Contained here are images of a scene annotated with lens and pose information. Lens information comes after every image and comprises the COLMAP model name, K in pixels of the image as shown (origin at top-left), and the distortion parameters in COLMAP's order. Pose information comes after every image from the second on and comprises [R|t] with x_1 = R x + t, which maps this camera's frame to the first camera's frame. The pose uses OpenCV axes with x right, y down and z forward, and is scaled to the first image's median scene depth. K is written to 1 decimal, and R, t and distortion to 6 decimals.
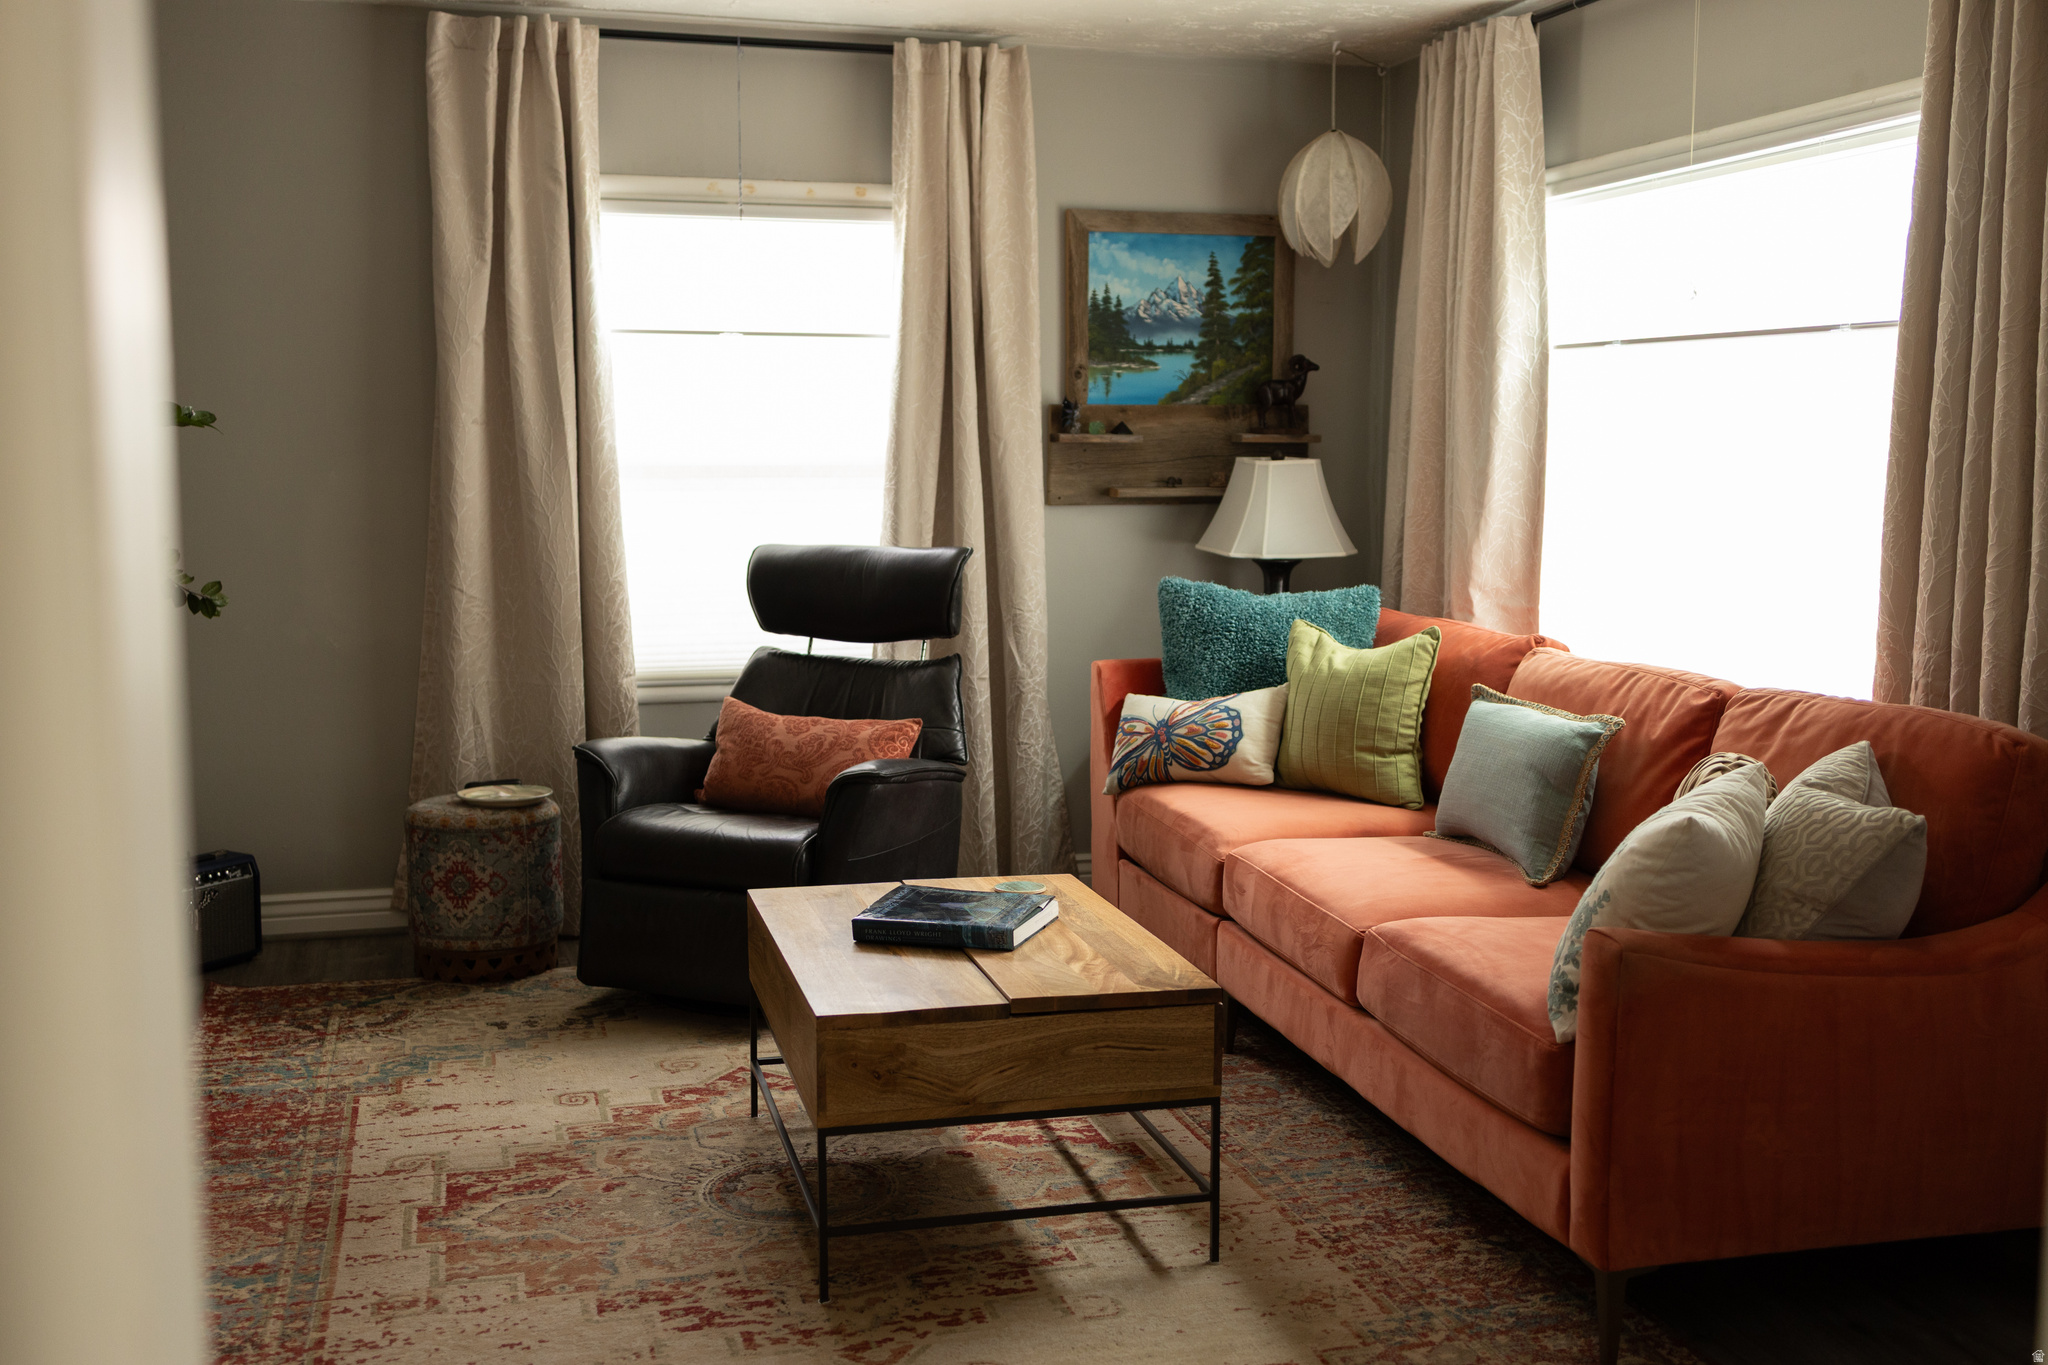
lens RADIAL K [[2013.0, 0, 1007.3], [0, 2013.0, 686.8], [0, 0, 1]] dist [-0.013008, 0.000000]
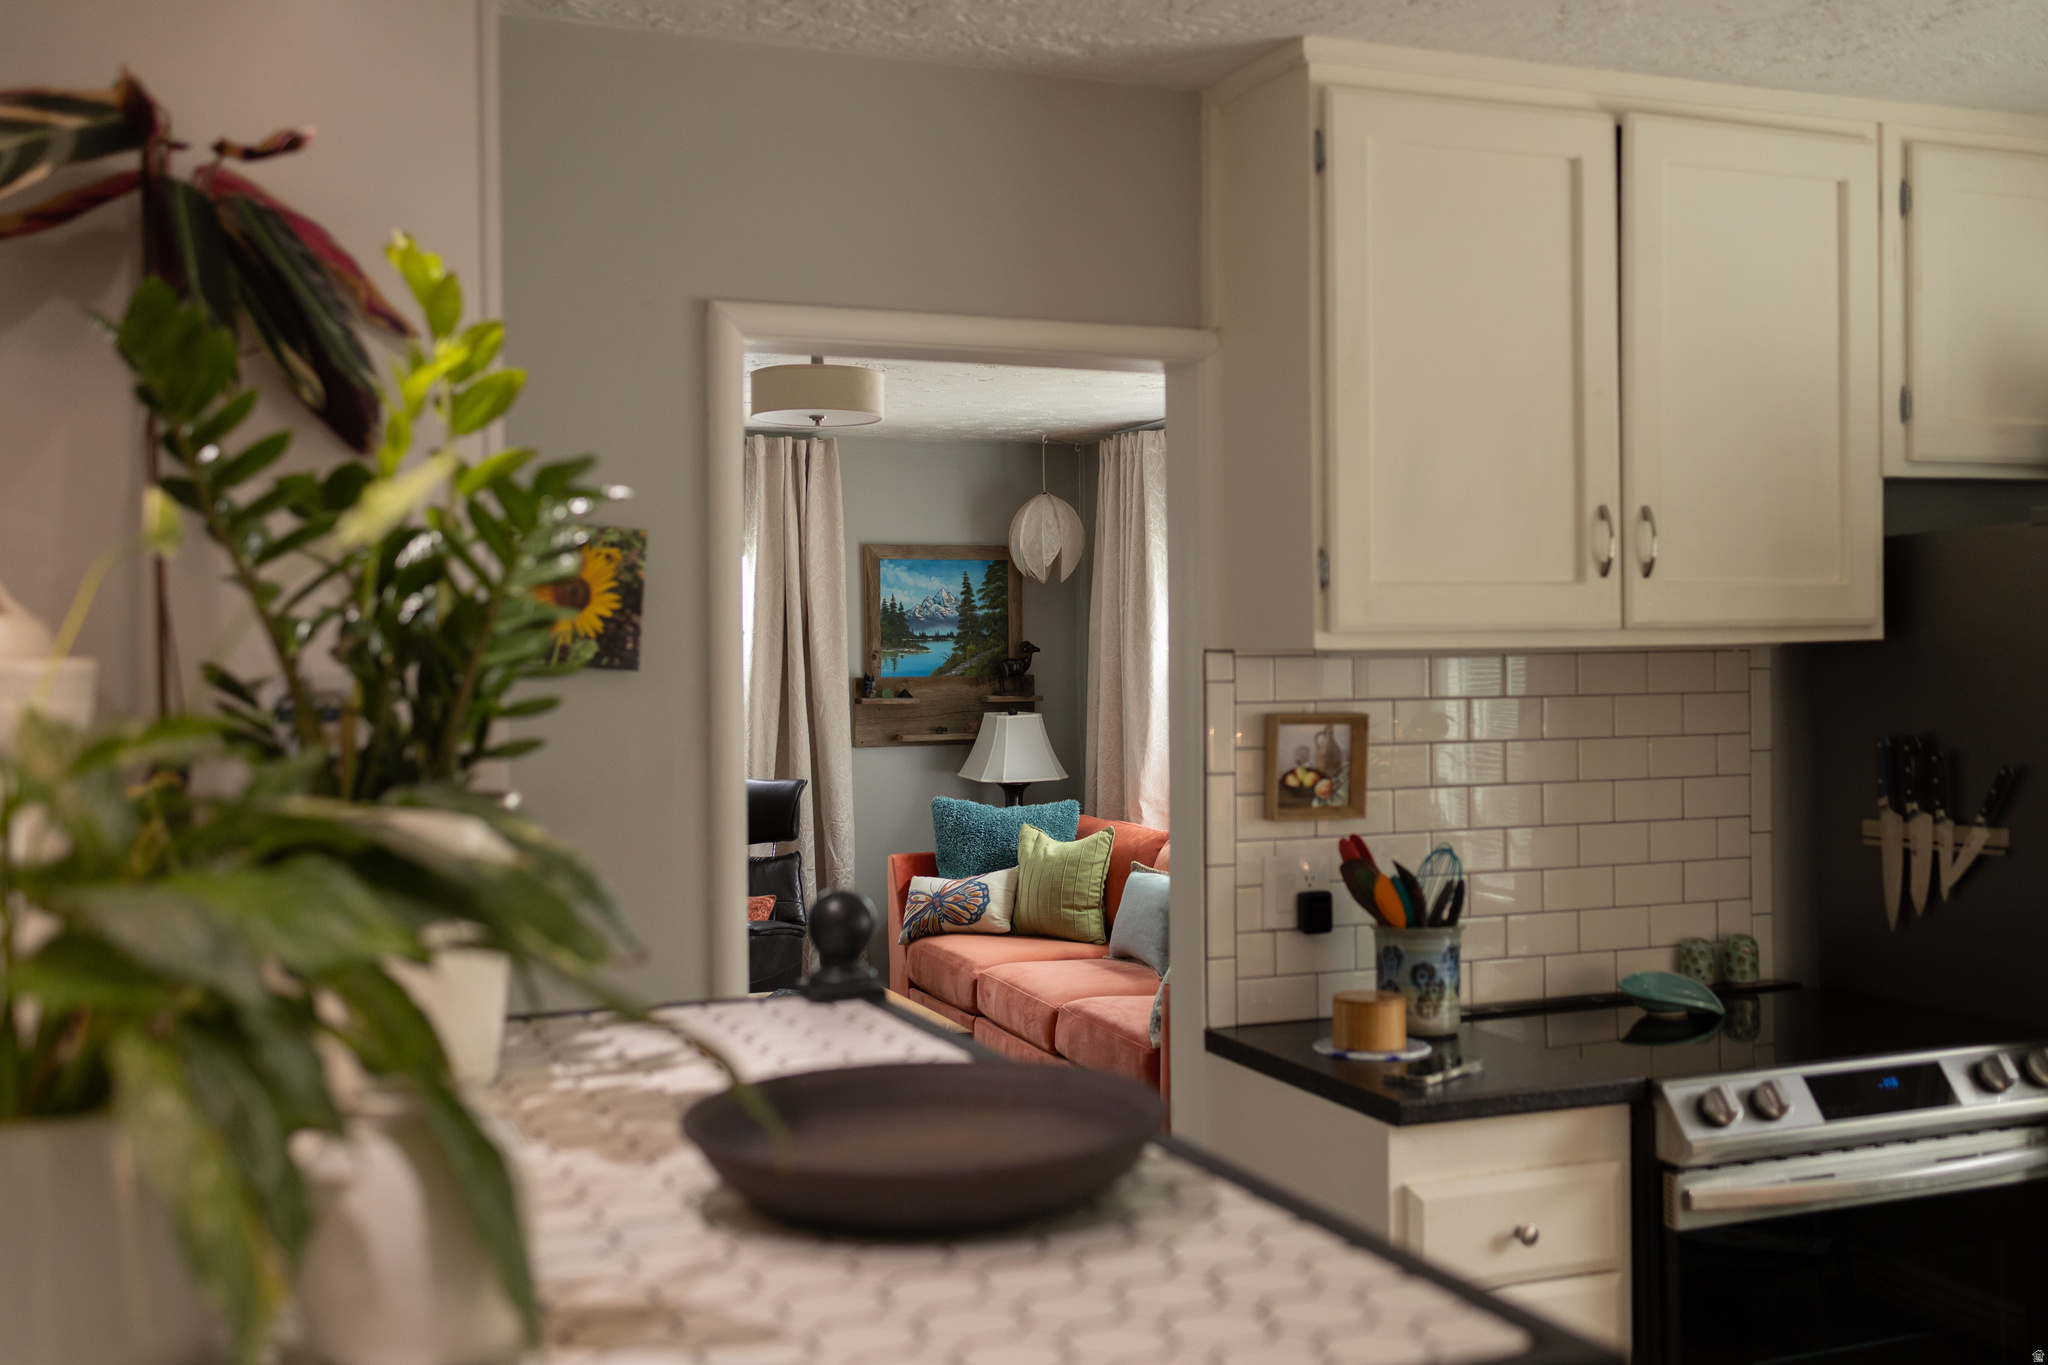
lens RADIAL K [[2013.0, 0, 1010.8], [0, 2013.0, 671.6], [0, 0, 1]] dist [-0.013008, 0.000000]
pose [[0.993378, -0.010465, 0.114417, -0.035155], [0.023361, 0.993438, -0.111958, 0.020506], [-0.112494, 0.113890, 0.987104, -0.467884]]
